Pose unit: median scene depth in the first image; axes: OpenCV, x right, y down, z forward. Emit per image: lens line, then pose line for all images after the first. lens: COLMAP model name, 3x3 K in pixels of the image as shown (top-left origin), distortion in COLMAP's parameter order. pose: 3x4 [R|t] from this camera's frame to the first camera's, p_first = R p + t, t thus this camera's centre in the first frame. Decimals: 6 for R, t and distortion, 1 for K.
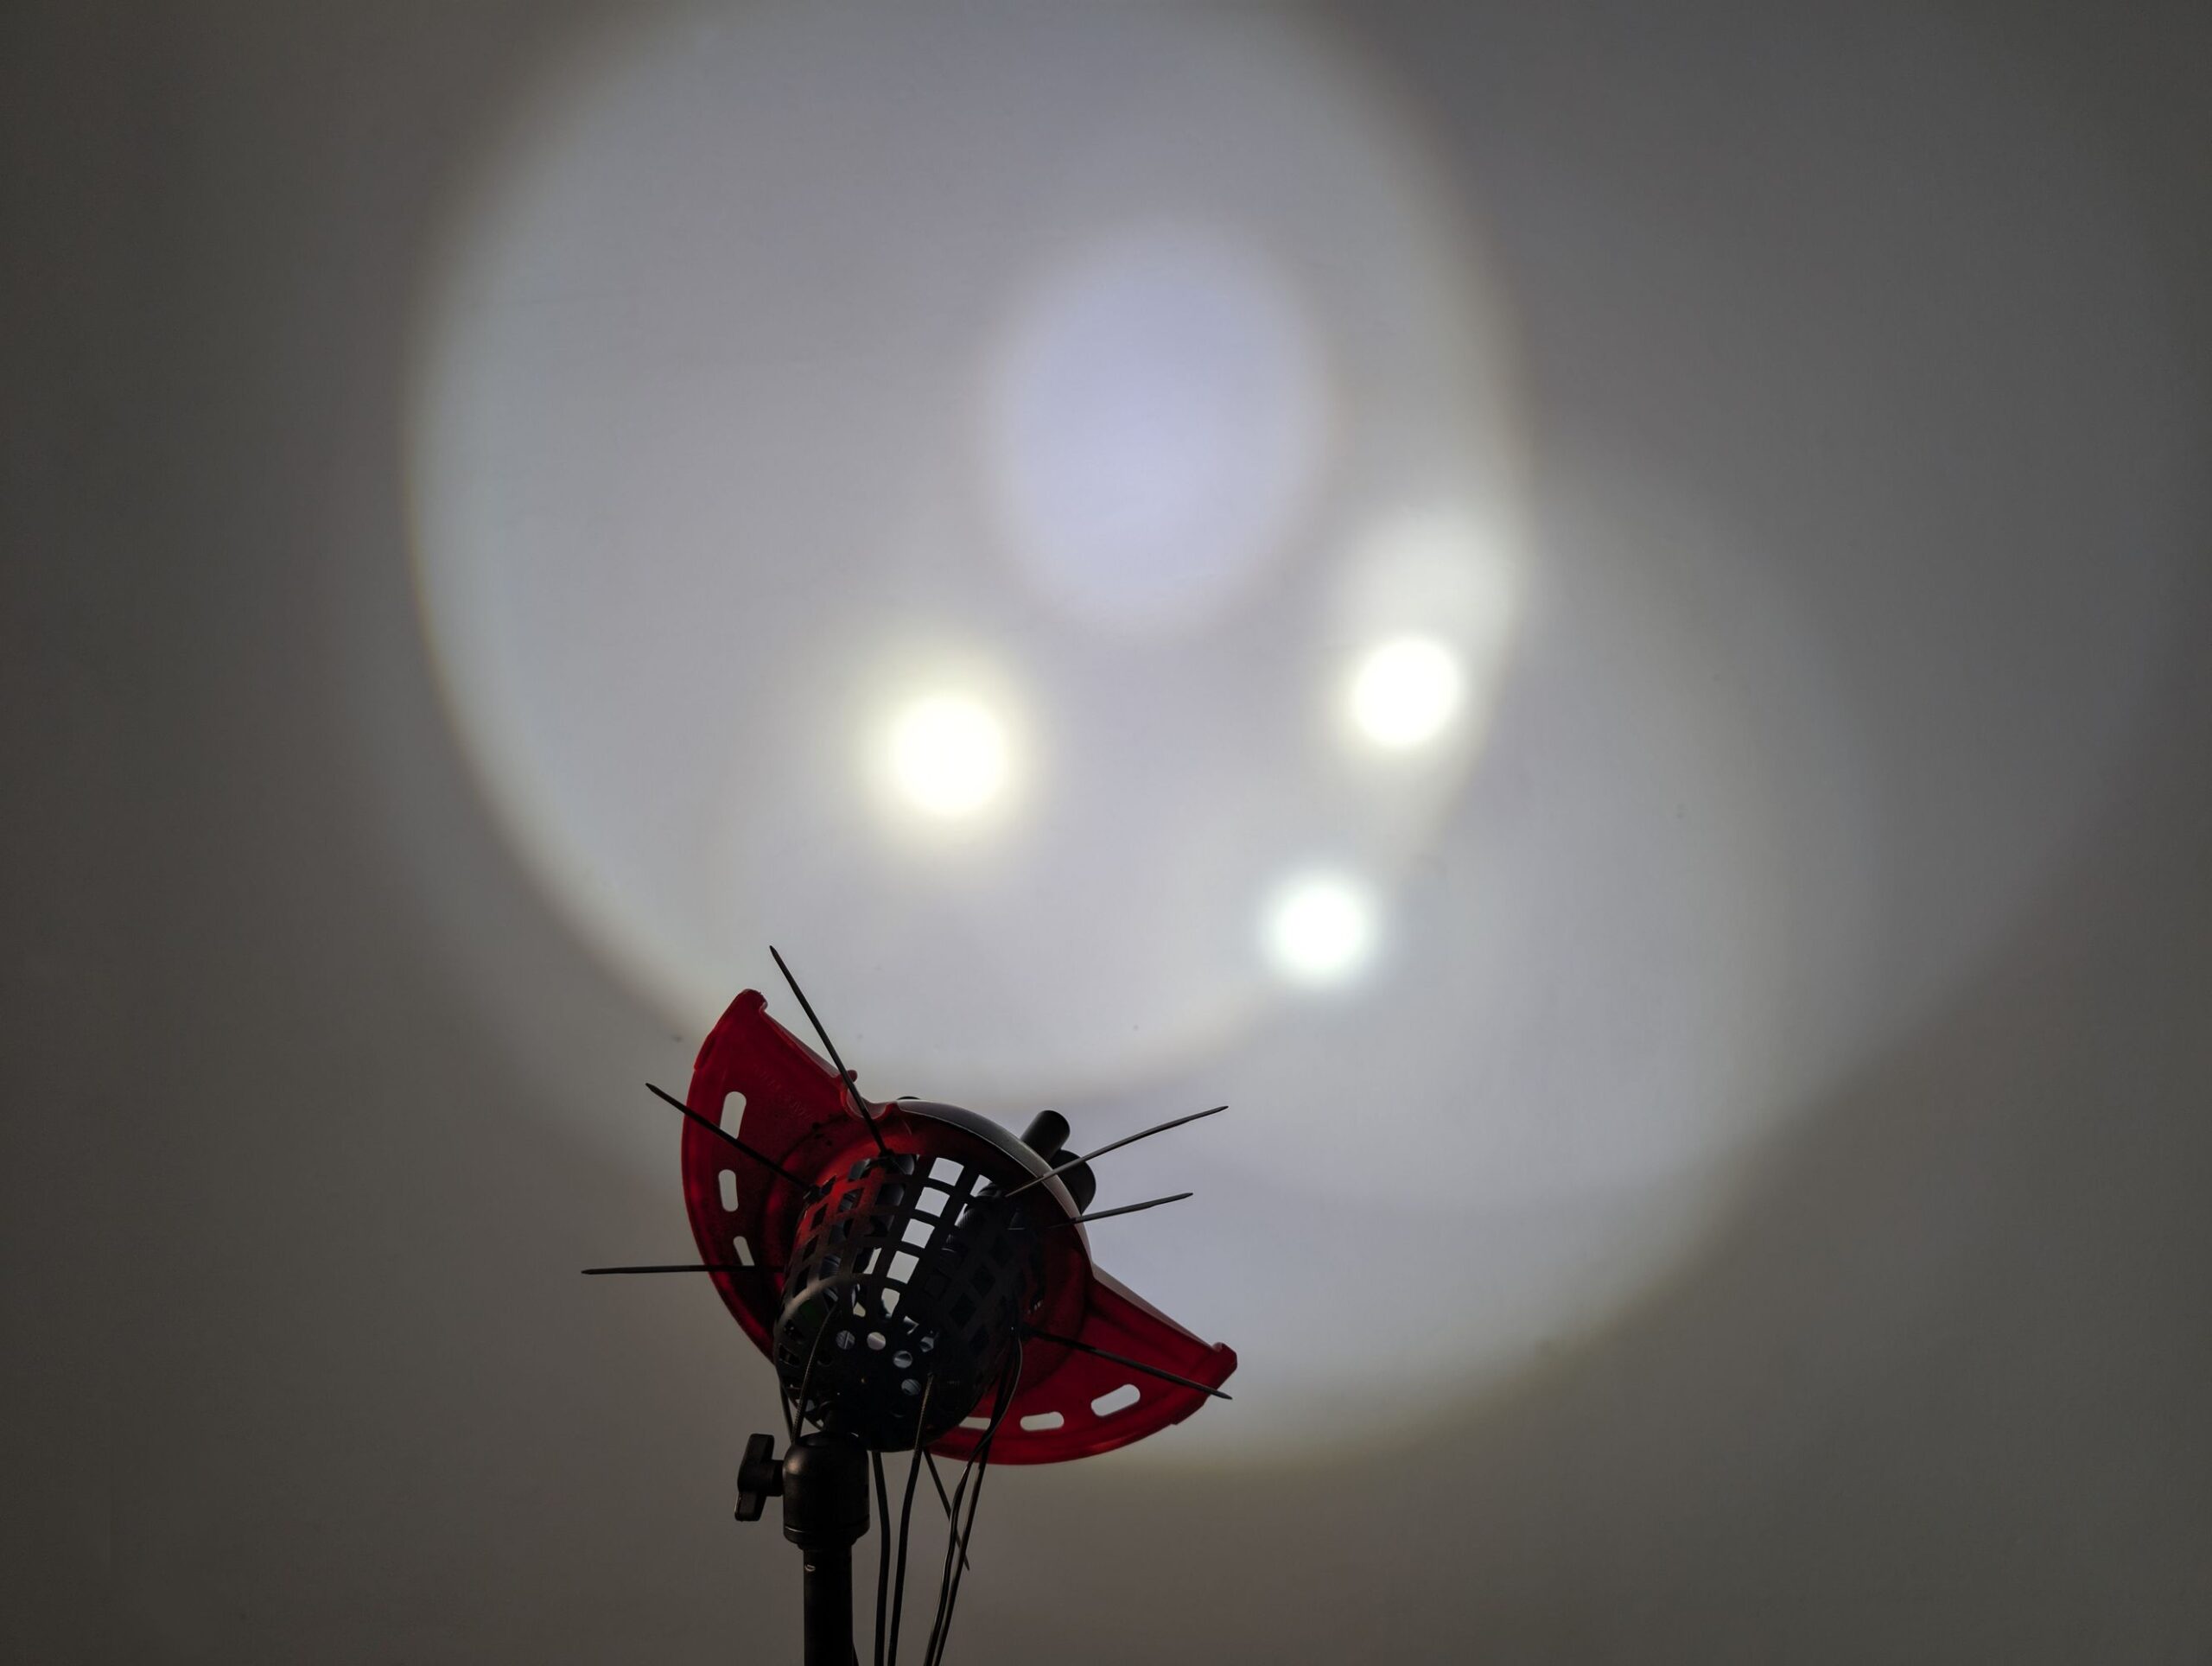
lens RADIAL K [[1537.3, 0, 1106.0], [0, 1537.3, 833.0], [0, 0, 1]] dist [0.046076, -0.000350]
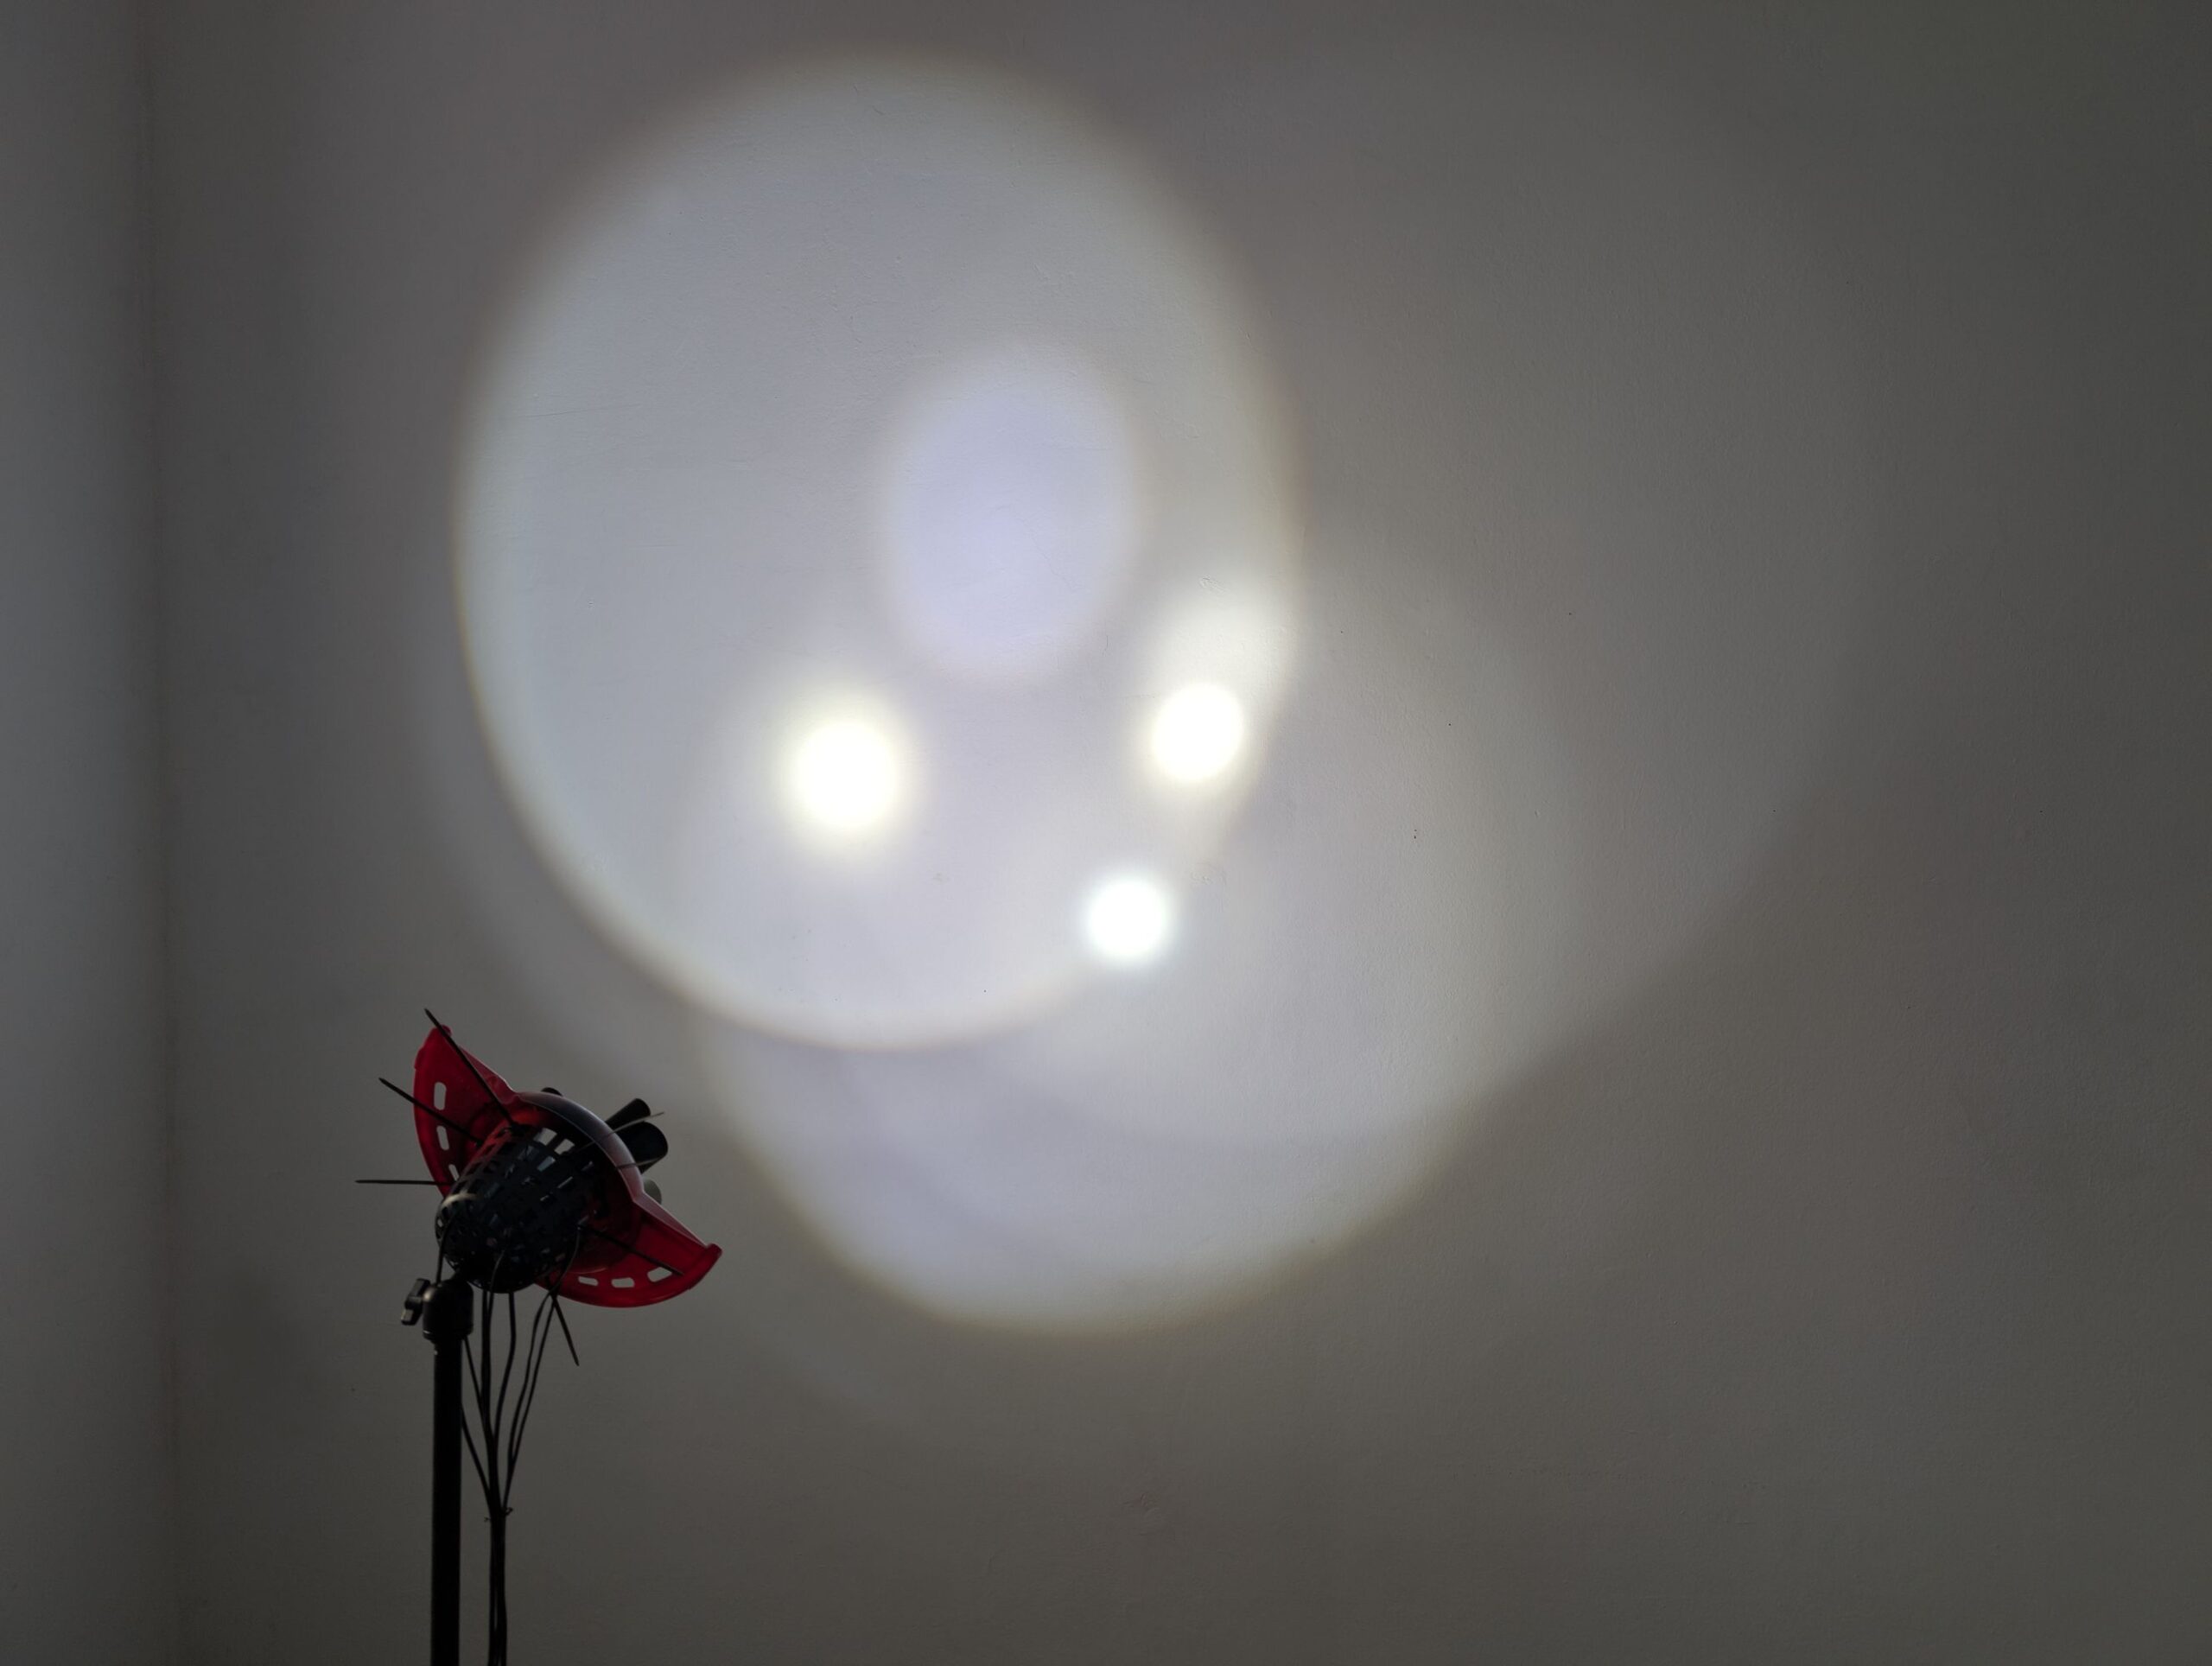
lens RADIAL K [[1540.7, 0, 1106.0], [0, 1540.7, 833.0], [0, 0, 1]] dist [0.079275, 0.000487]
pose [[0.986955, 0.023818, -0.159223, 0.746333], [-0.011444, 0.996873, 0.078182, -0.248898], [0.160587, -0.075340, 0.984142, -0.556879]]
